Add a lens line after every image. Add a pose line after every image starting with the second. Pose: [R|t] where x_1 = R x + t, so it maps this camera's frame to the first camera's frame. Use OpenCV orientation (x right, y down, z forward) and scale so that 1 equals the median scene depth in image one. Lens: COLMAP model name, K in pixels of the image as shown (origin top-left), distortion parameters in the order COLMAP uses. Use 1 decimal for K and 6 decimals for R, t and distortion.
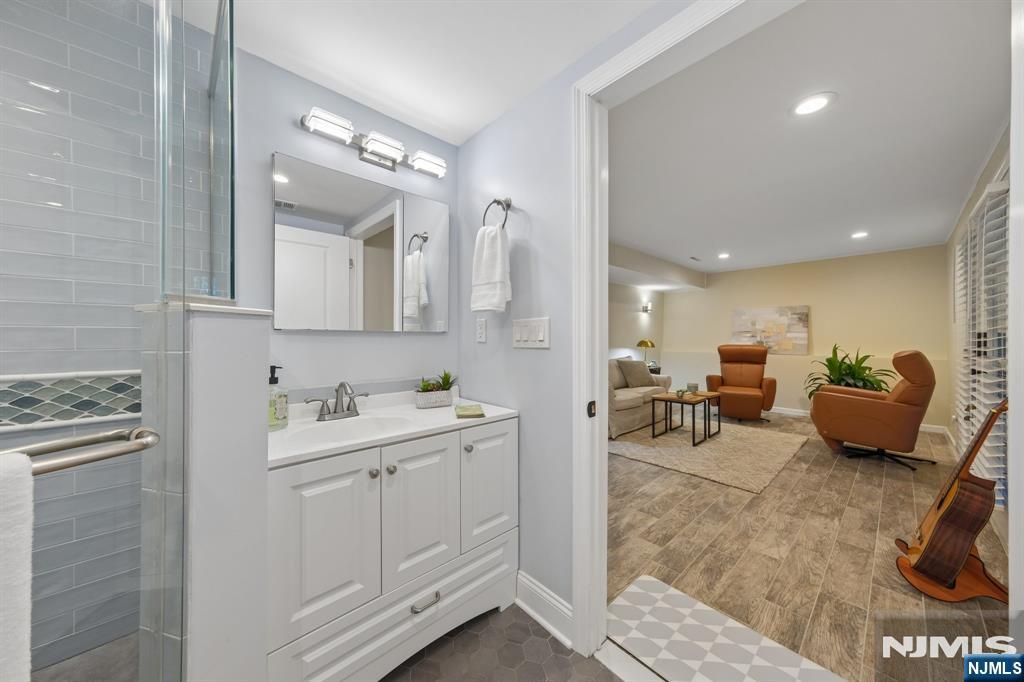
lens RADIAL K [[347.0, 0, 512.0], [0, 347.0, 341.0], [0, 0, 1]] dist [0.000685, 0.000073]
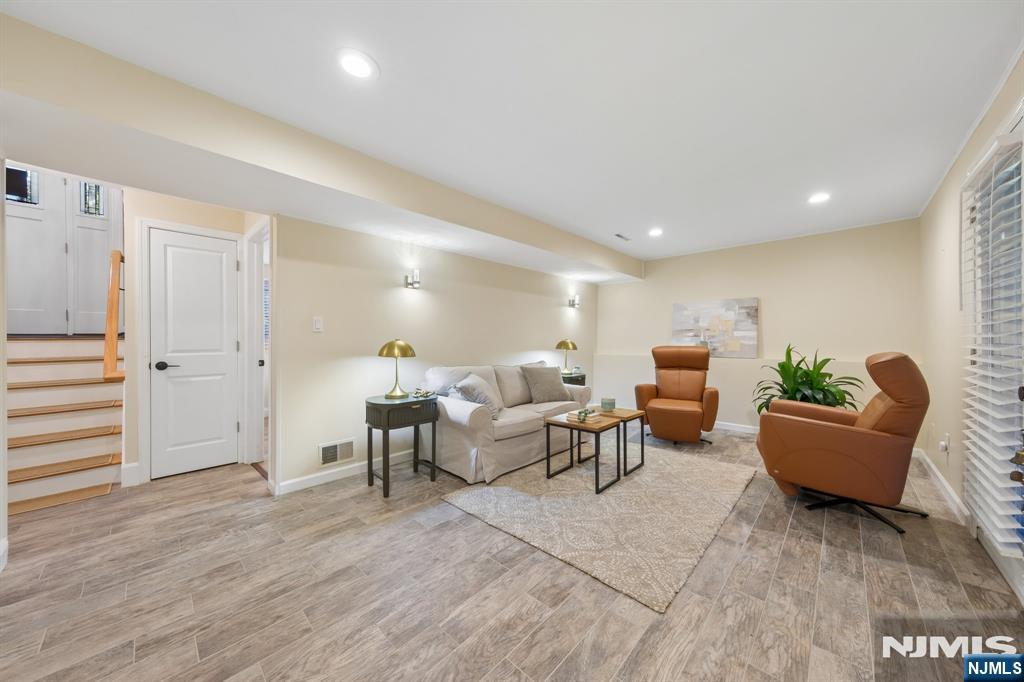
lens RADIAL K [[348.4, 0, 510.9], [0, 348.4, 344.6], [0, 0, 1]] dist [-0.000533, 0.000100]
pose [[0.996922, -0.003427, 0.078323, 0.279124], [0.003336, 0.999994, 0.001292, 0.007304], [-0.078327, -0.001027, 0.996927, 0.304094]]
